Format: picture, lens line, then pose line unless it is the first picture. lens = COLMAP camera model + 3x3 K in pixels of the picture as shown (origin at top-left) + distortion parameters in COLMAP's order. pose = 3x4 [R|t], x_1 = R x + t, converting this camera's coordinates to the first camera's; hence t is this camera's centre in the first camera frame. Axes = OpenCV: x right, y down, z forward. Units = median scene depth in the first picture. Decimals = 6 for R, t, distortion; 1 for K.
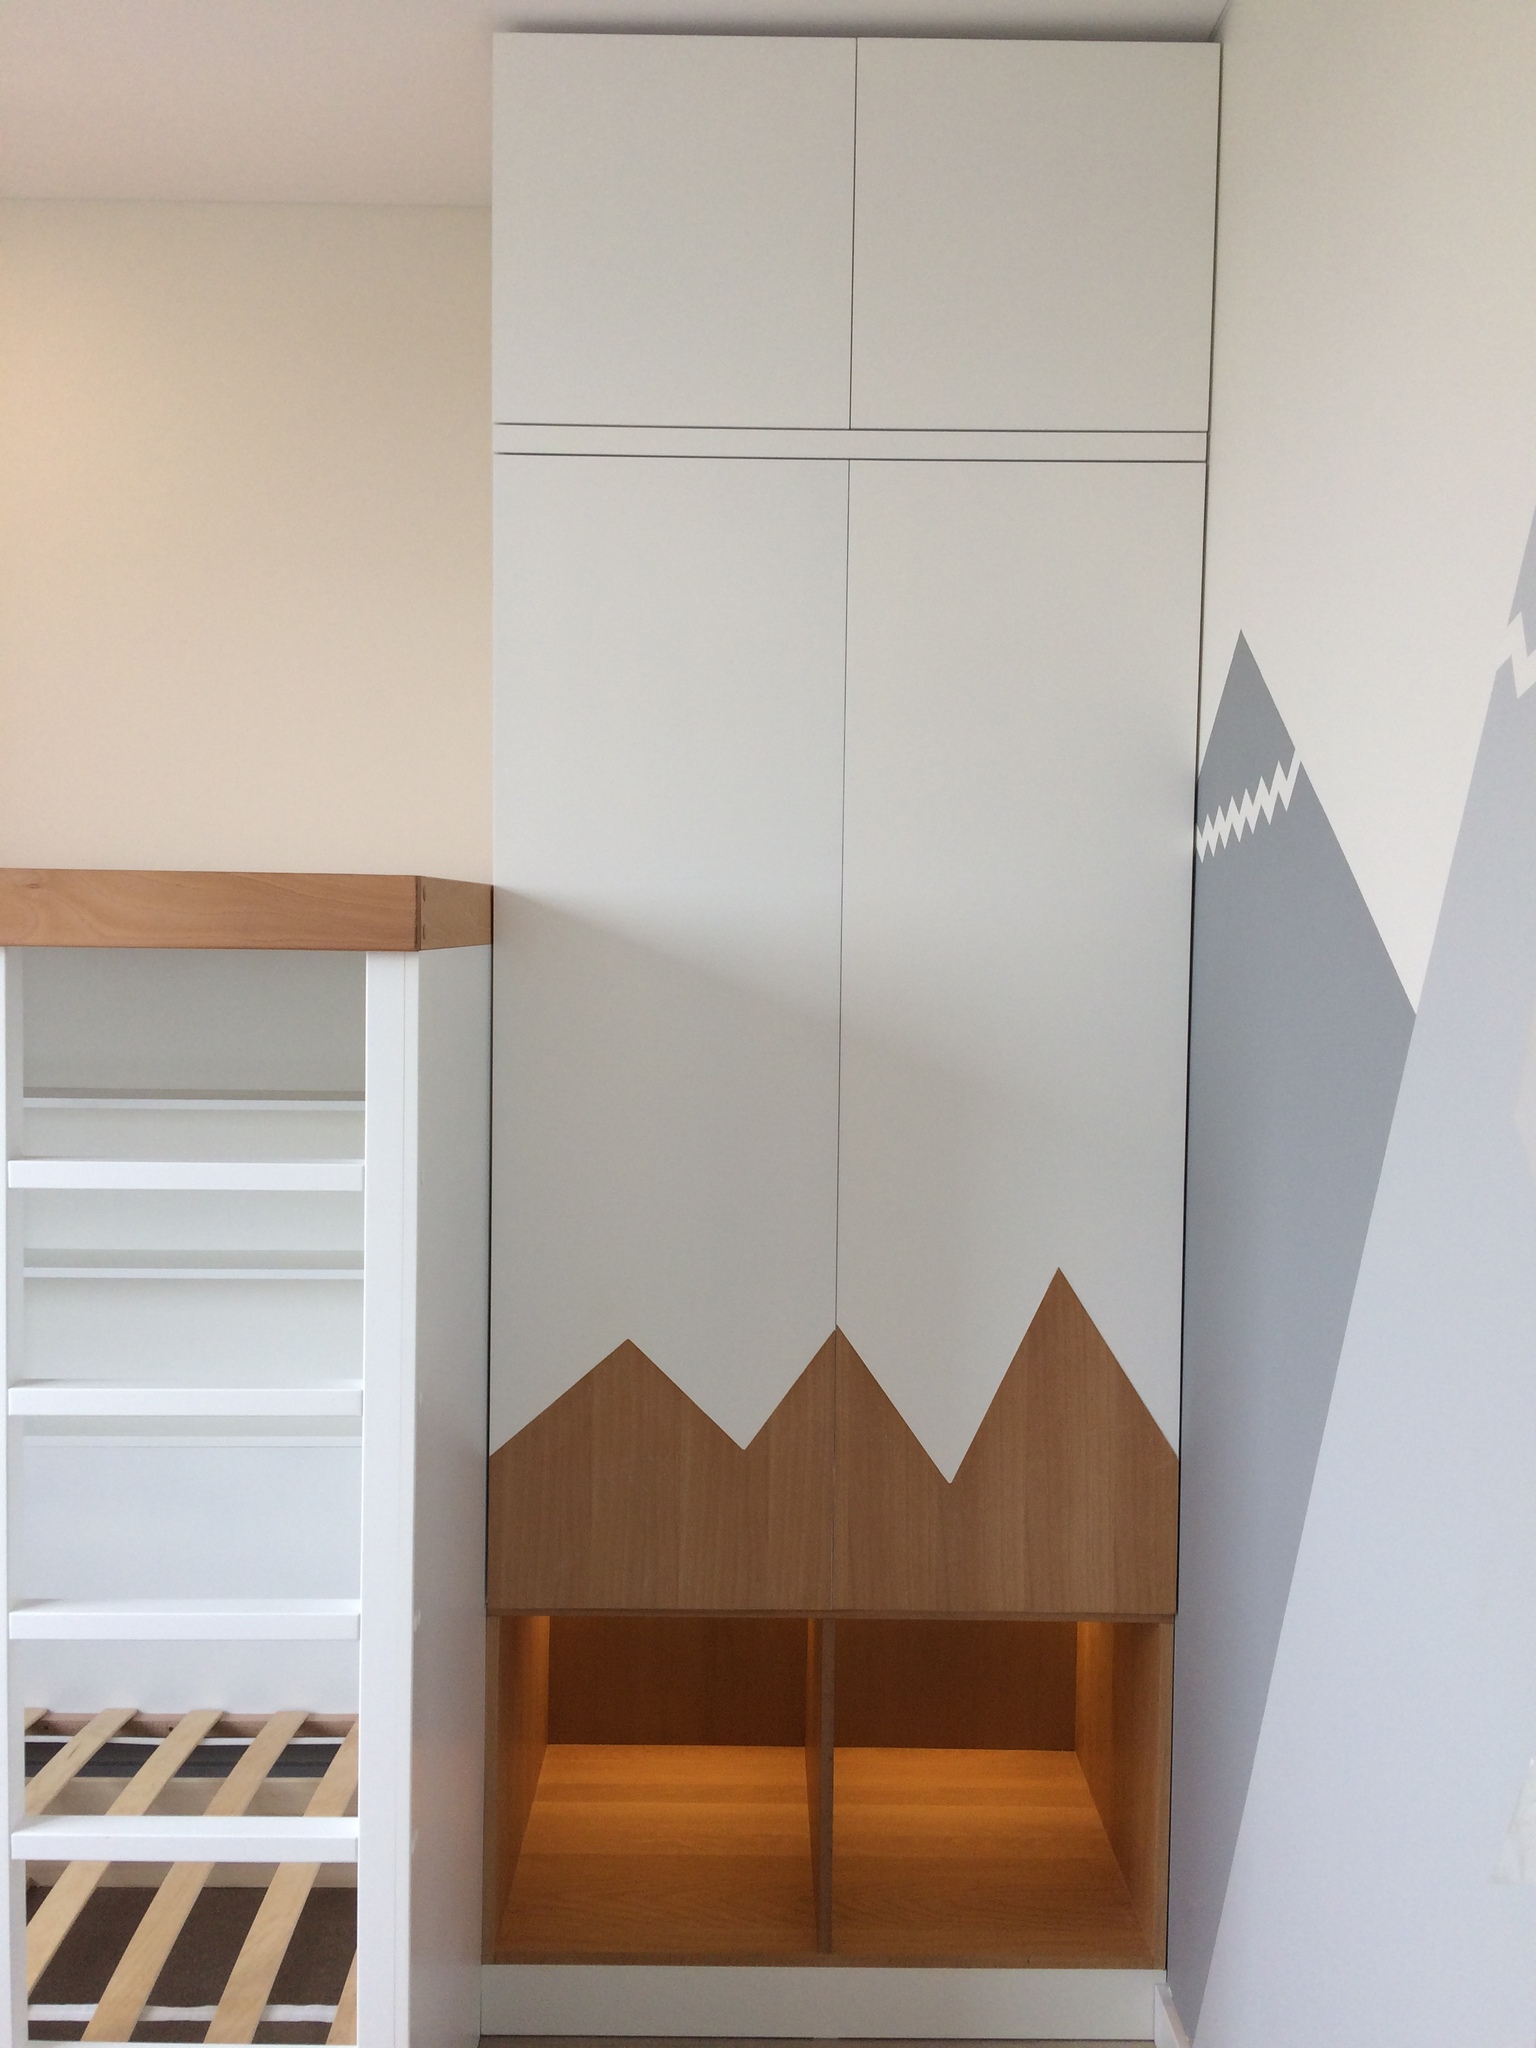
lens RADIAL K [[1708.3, 0, 764.0], [0, 1708.3, 1009.3], [0, 0, 1]] dist [0.099277, -0.135401]
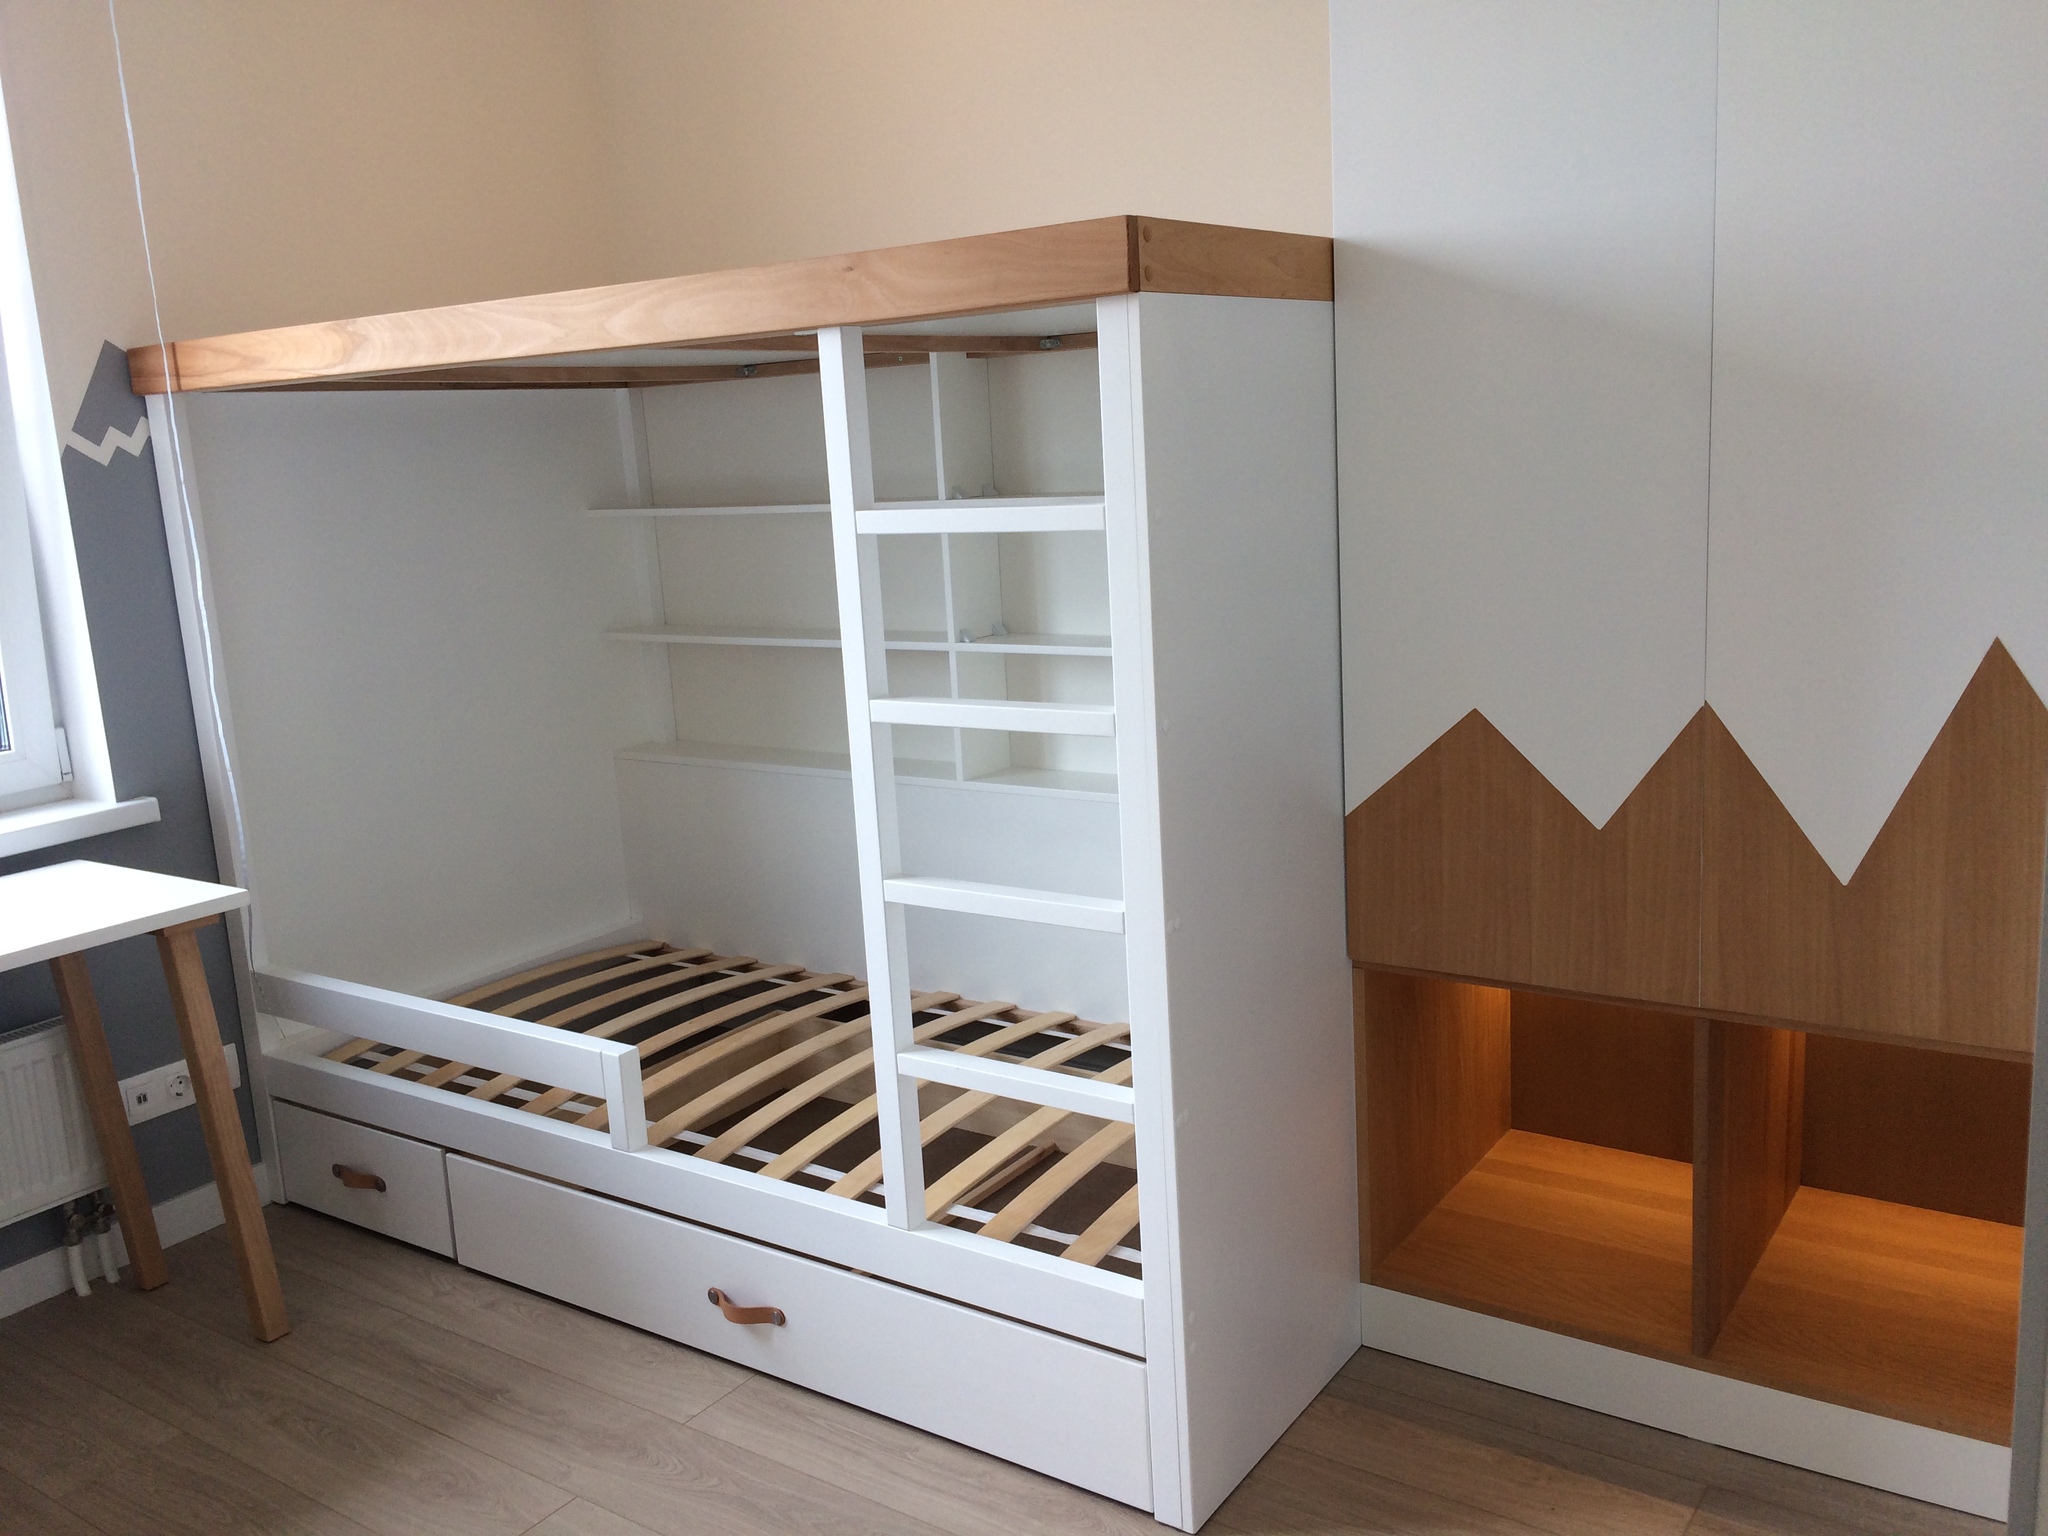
lens RADIAL K [[1708.3, 0, 1021.2], [0, 1708.3, 756.6], [0, 0, 1]] dist [0.099277, -0.135401]
pose [[0.812724, 0.047848, -0.580681, 0.275366], [0.040551, 0.989561, 0.138295, 0.074516], [0.581237, -0.135943, 0.802299, 0.070735]]
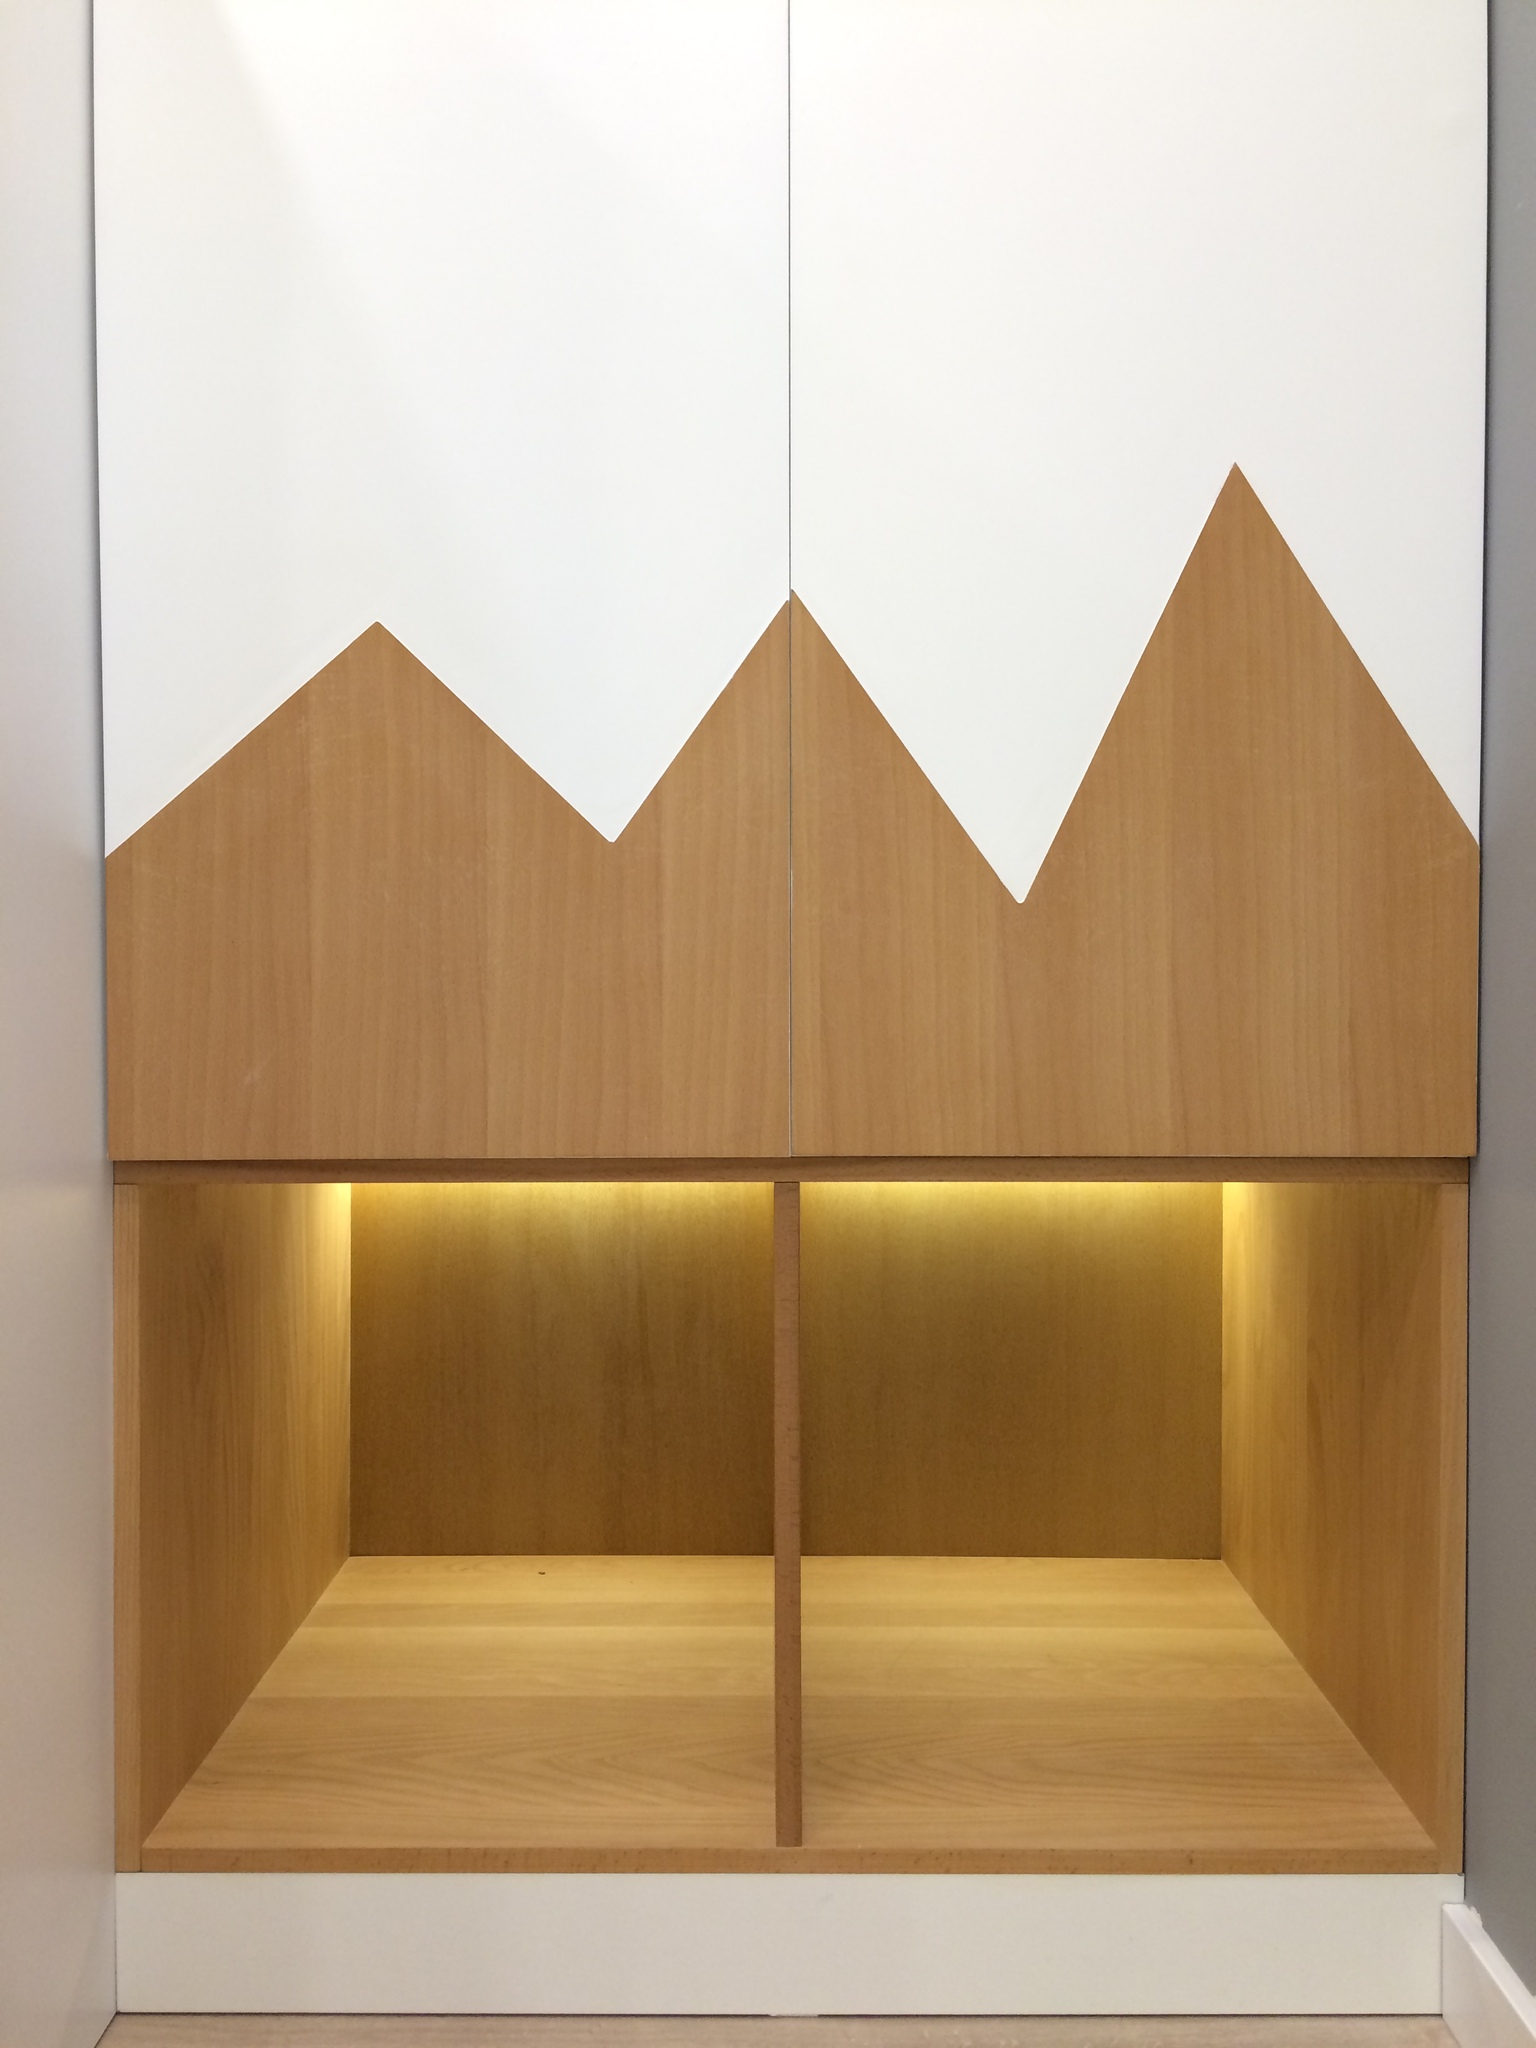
lens RADIAL K [[1708.3, 0, 764.0], [0, 1708.3, 1009.3], [0, 0, 1]] dist [0.099277, -0.135401]
pose [[0.999798, -0.015554, -0.012765, 0.038694], [0.015177, 0.999462, -0.029092, 0.320772], [0.013211, 0.028892, 0.999495, 0.498063]]
